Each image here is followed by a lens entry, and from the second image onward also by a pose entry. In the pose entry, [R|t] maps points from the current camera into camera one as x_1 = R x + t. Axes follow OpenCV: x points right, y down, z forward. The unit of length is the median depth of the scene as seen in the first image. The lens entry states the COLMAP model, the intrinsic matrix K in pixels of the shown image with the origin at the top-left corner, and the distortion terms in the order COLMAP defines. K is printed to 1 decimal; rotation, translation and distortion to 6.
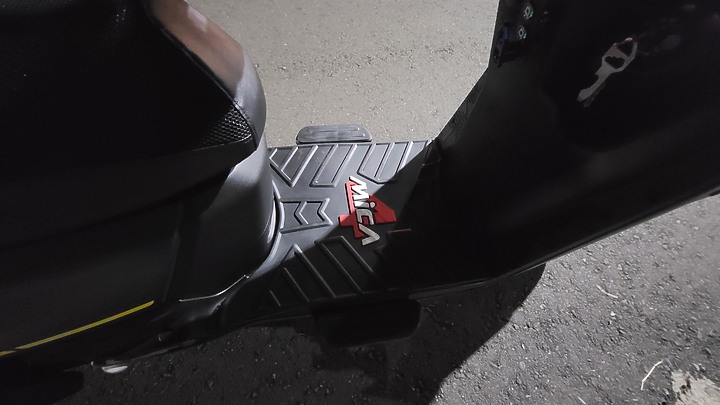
lens RADIAL K [[298.0, 0, 358.1], [0, 298.0, 203.1], [0, 0, 1]] dist [-0.003539, 0.000777]
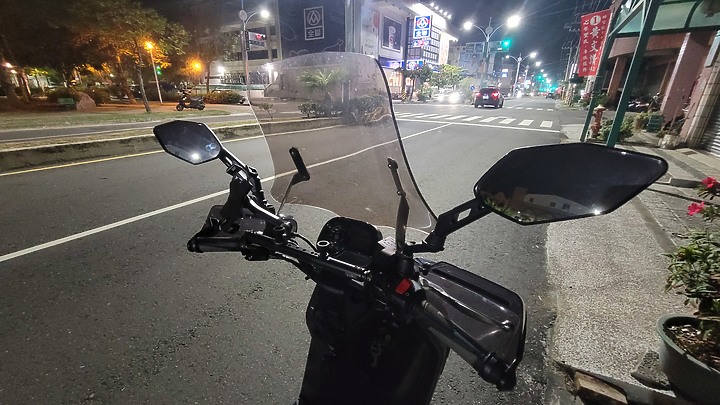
lens RADIAL K [[298.0, 0, 362.7], [0, 298.0, 203.5], [0, 0, 1]] dist [-0.003539, 0.000777]
pose [[0.729040, -0.262665, 0.632067, -0.128740], [0.565410, 0.751545, -0.339840, -0.238422], [-0.385763, 0.605134, 0.696420, -0.466344]]
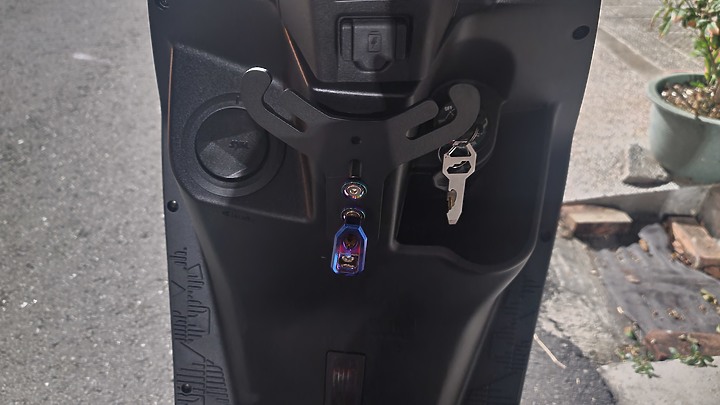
lens RADIAL K [[553.6, 0, 359.2], [0, 553.6, 204.8], [0, 0, 1]] dist [0.010644, 0.003469]
pose [[0.231294, -0.564431, 0.792414, -0.130520], [0.798263, 0.575695, 0.177062, -0.340018], [-0.556128, 0.591602, 0.583720, 0.153072]]
